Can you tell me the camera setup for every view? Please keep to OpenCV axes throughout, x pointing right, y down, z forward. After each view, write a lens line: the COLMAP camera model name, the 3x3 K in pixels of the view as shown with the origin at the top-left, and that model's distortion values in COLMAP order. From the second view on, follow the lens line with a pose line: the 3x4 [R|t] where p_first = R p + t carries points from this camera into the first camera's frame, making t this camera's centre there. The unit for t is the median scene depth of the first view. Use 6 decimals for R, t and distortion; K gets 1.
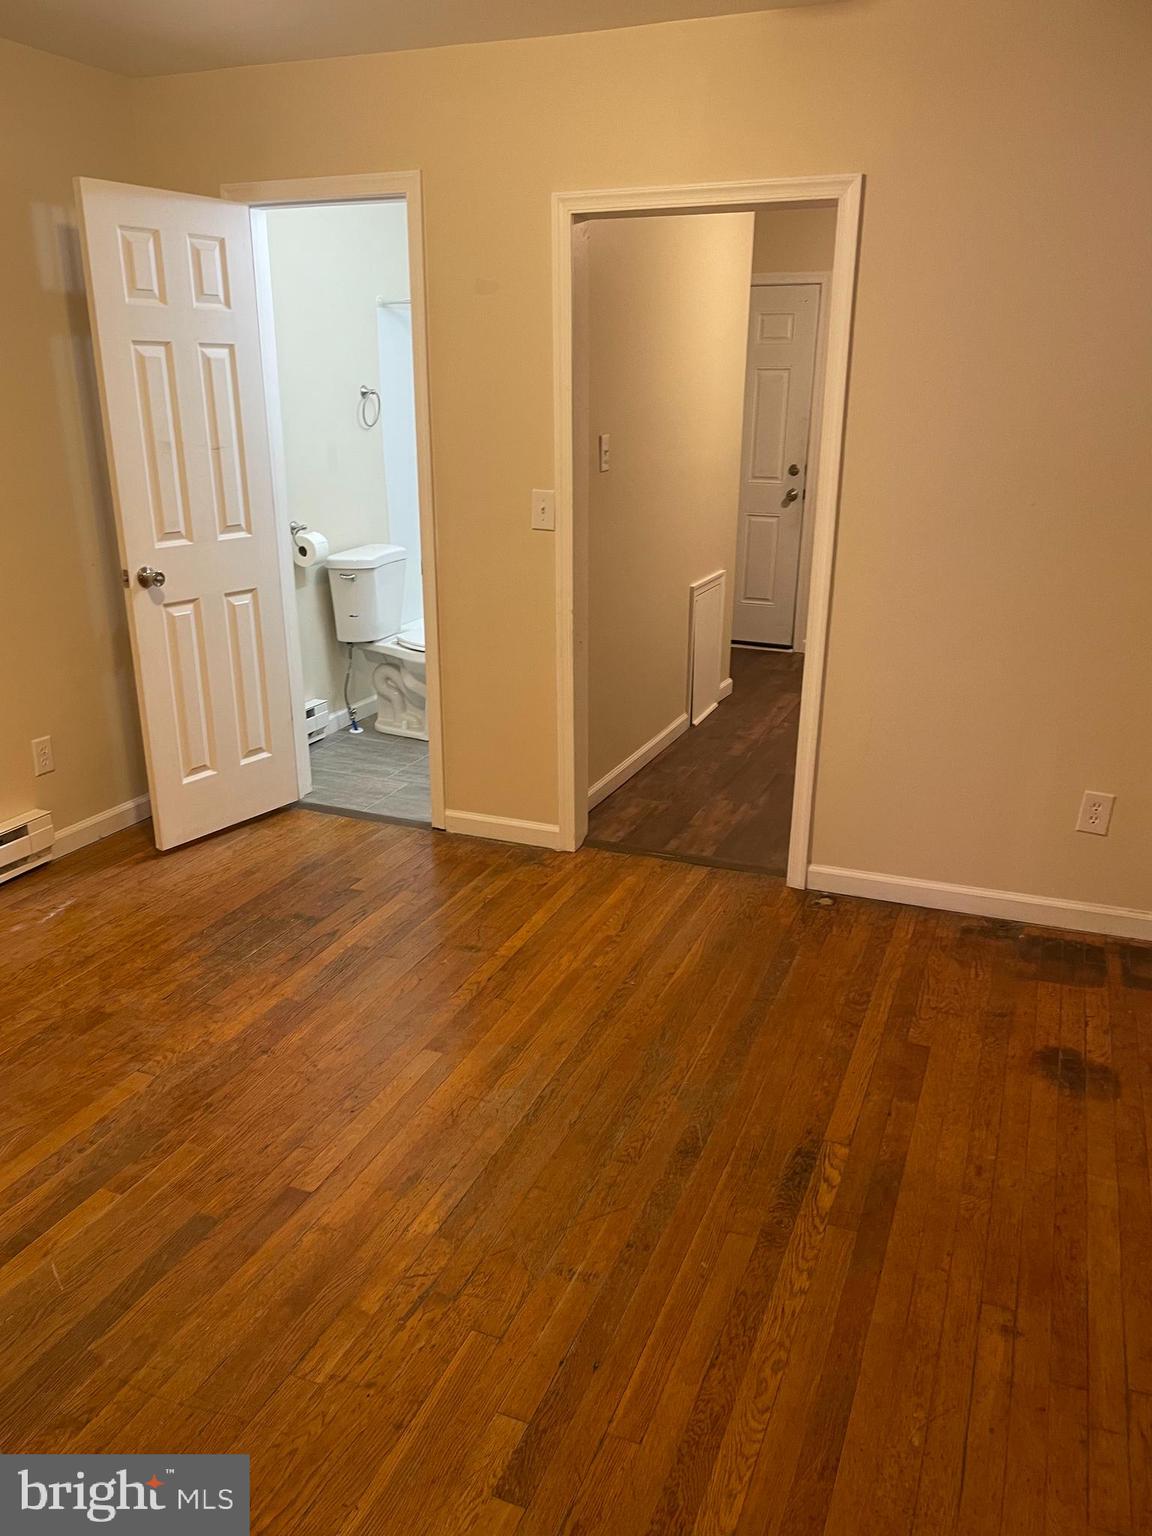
lens RADIAL K [[1156.2, 0, 580.4], [0, 1156.2, 774.6], [0, 0, 1]] dist [0.029457, -0.050409]
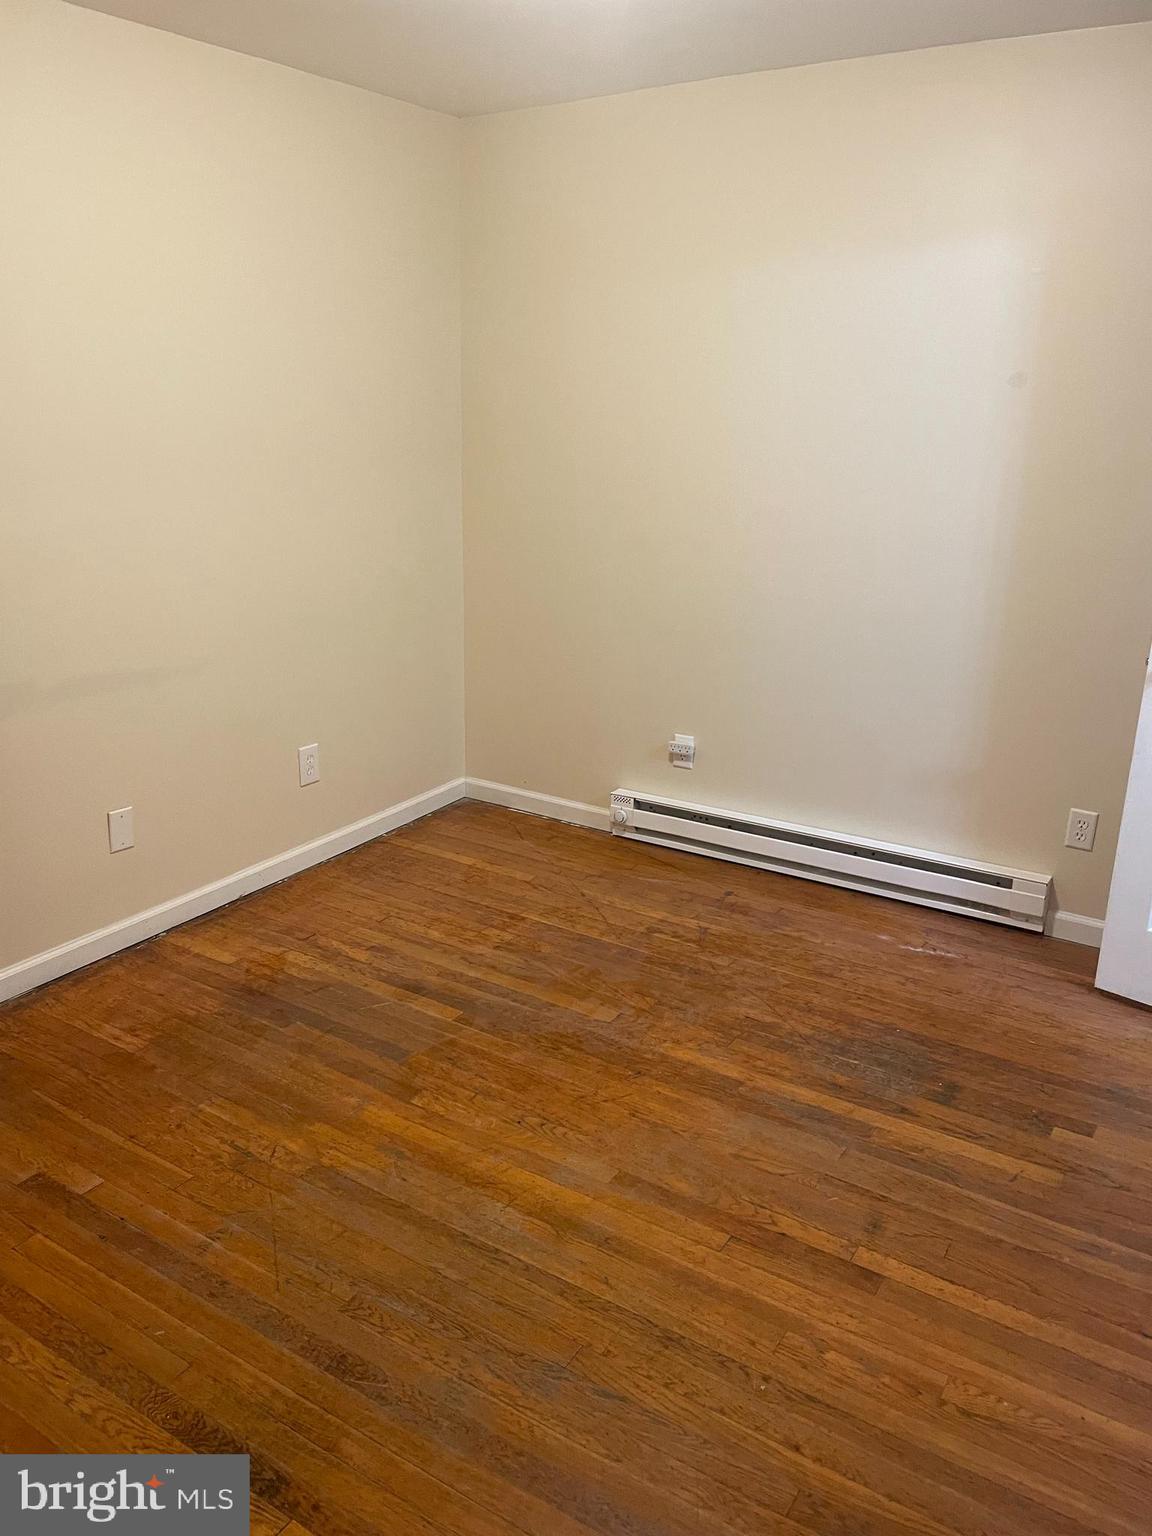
lens RADIAL K [[1156.2, 0, 585.3], [0, 1156.2, 764.8], [0, 0, 1]] dist [0.029457, -0.050409]
pose [[-0.171725, 0.297465, -0.939162, 0.750560], [-0.332407, 0.879920, 0.339481, -0.404694], [0.927371, 0.370481, -0.052225, 1.112980]]
